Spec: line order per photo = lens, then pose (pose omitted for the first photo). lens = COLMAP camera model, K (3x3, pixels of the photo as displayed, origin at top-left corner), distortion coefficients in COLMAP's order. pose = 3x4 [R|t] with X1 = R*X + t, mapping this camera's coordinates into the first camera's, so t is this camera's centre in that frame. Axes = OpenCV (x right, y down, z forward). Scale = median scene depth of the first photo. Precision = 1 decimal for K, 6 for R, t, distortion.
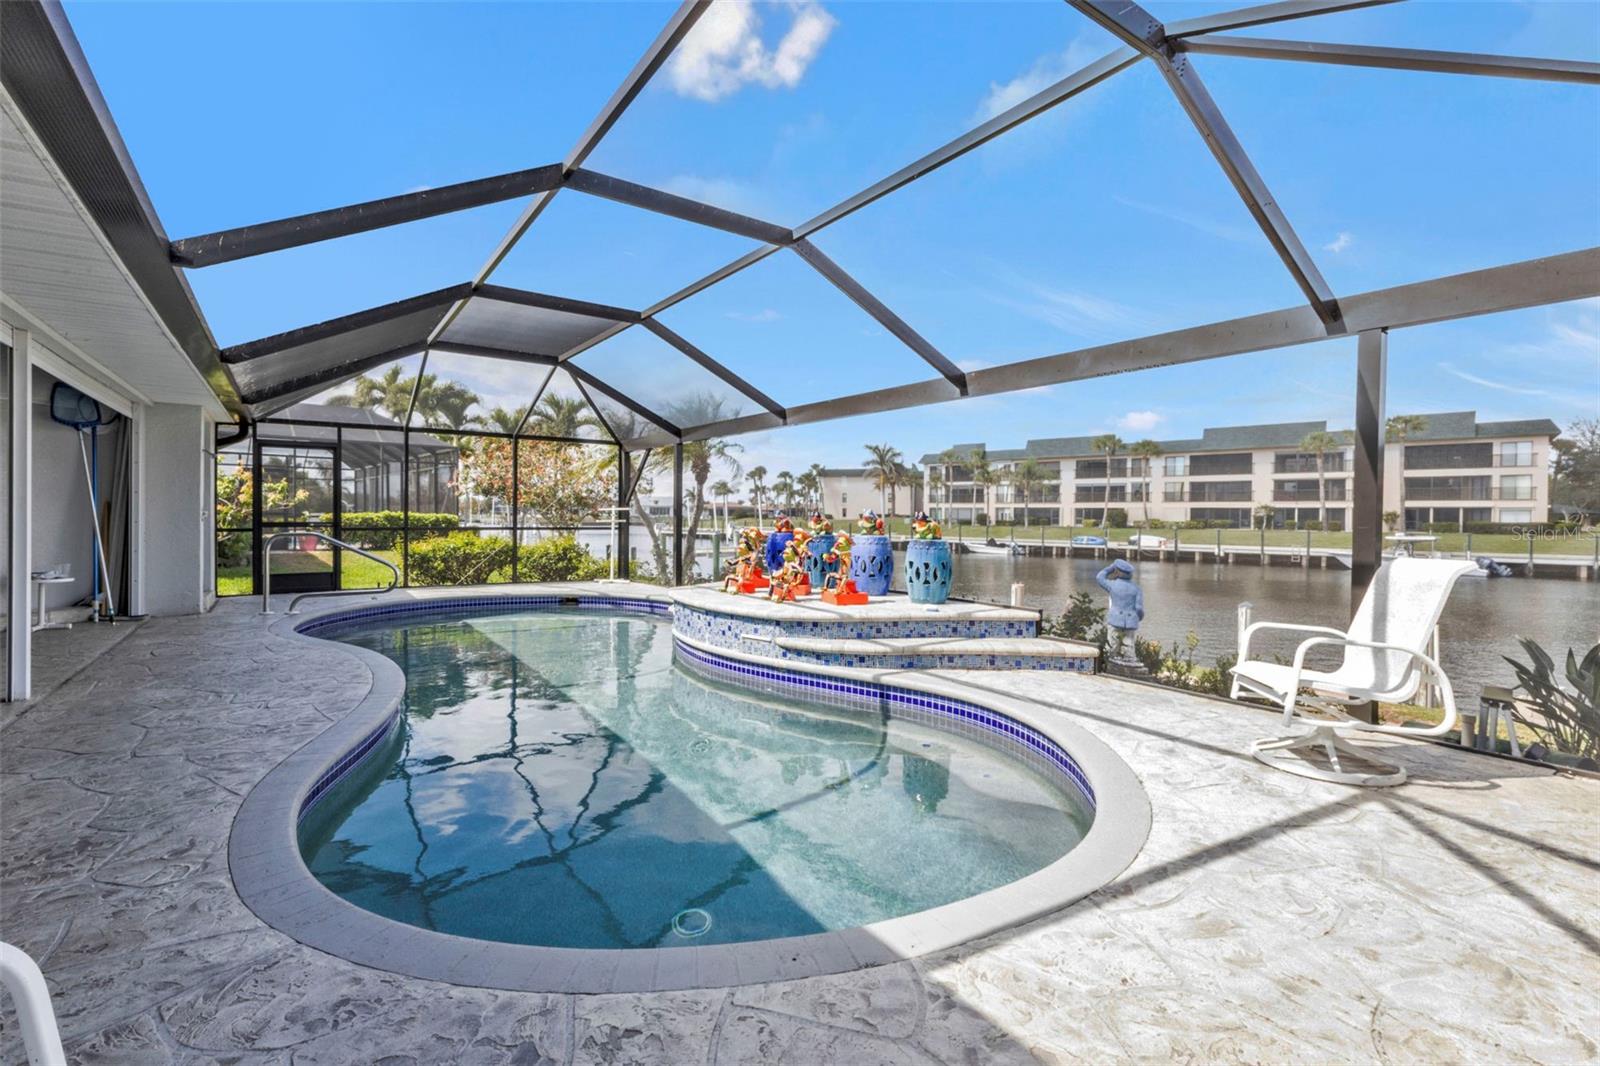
lens RADIAL K [[721.9, 0, 806.4], [0, 721.9, 519.6], [0, 0, 1]] dist [0.005738, 0.000174]
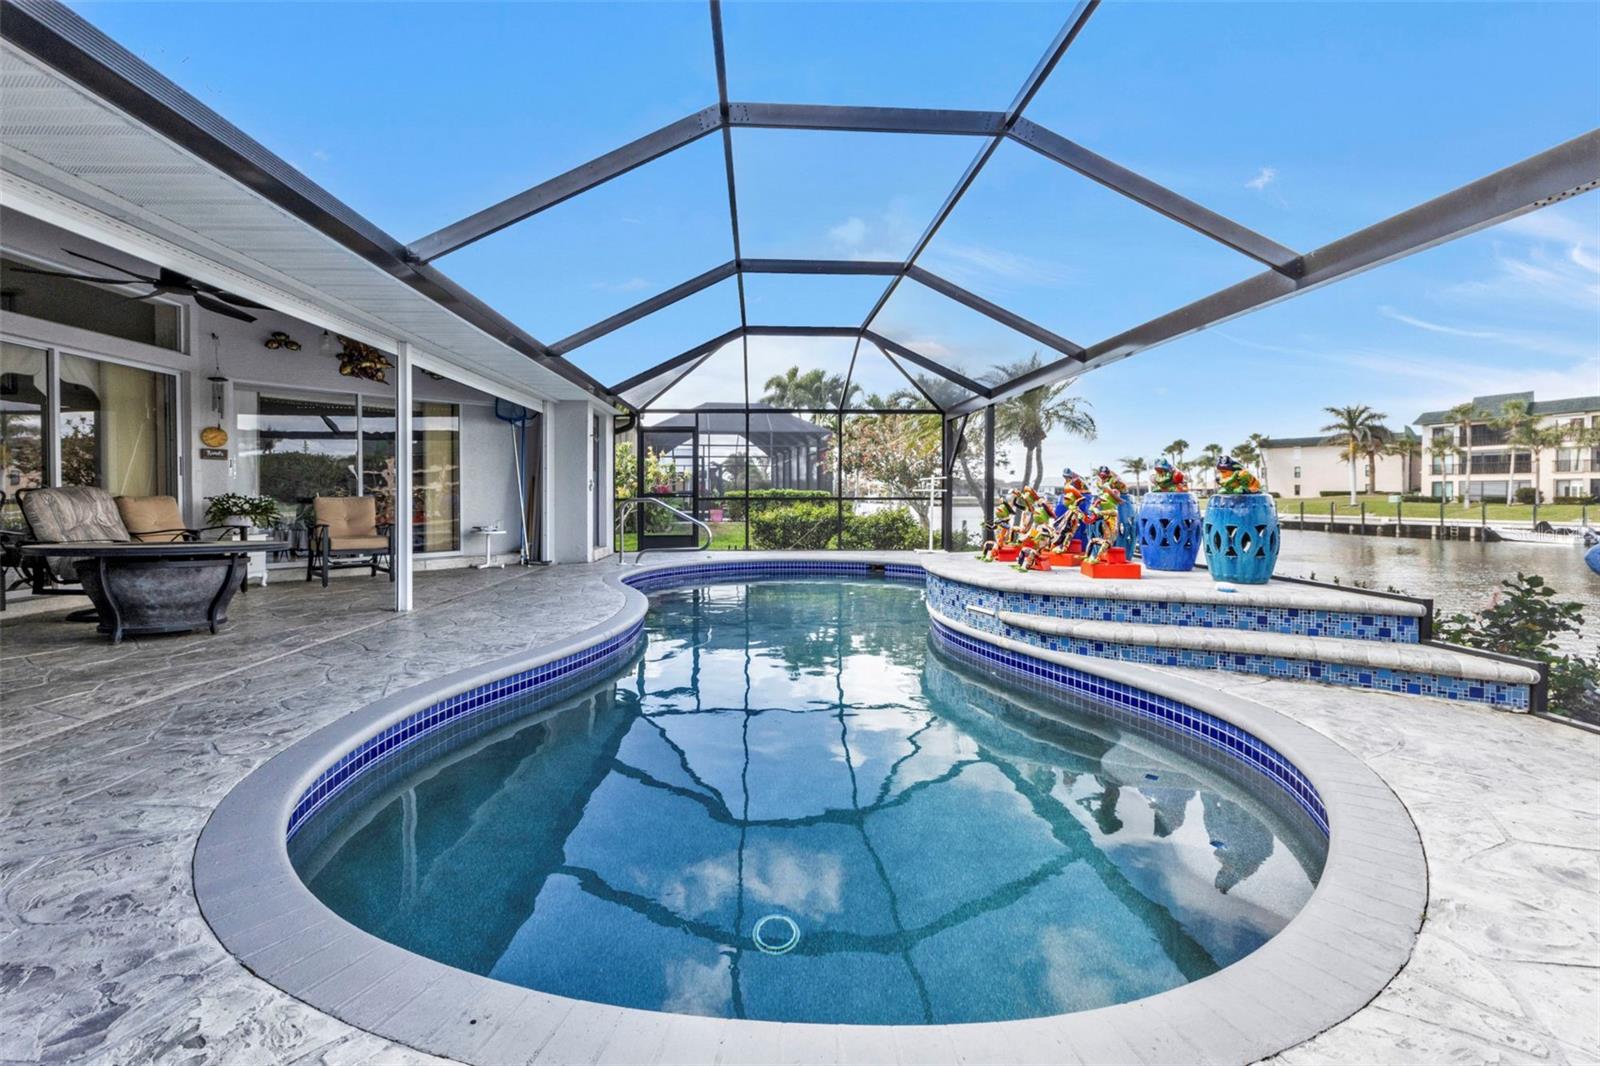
lens RADIAL K [[707.9, 0, 807.9], [0, 707.9, 504.3], [0, 0, 1]] dist [0.002714, -0.001017]
pose [[0.849052, -0.006517, -0.528269, 0.091667], [0.008718, 0.999961, 0.001676, 0.017105], [0.528237, -0.006028, 0.849075, 0.089320]]
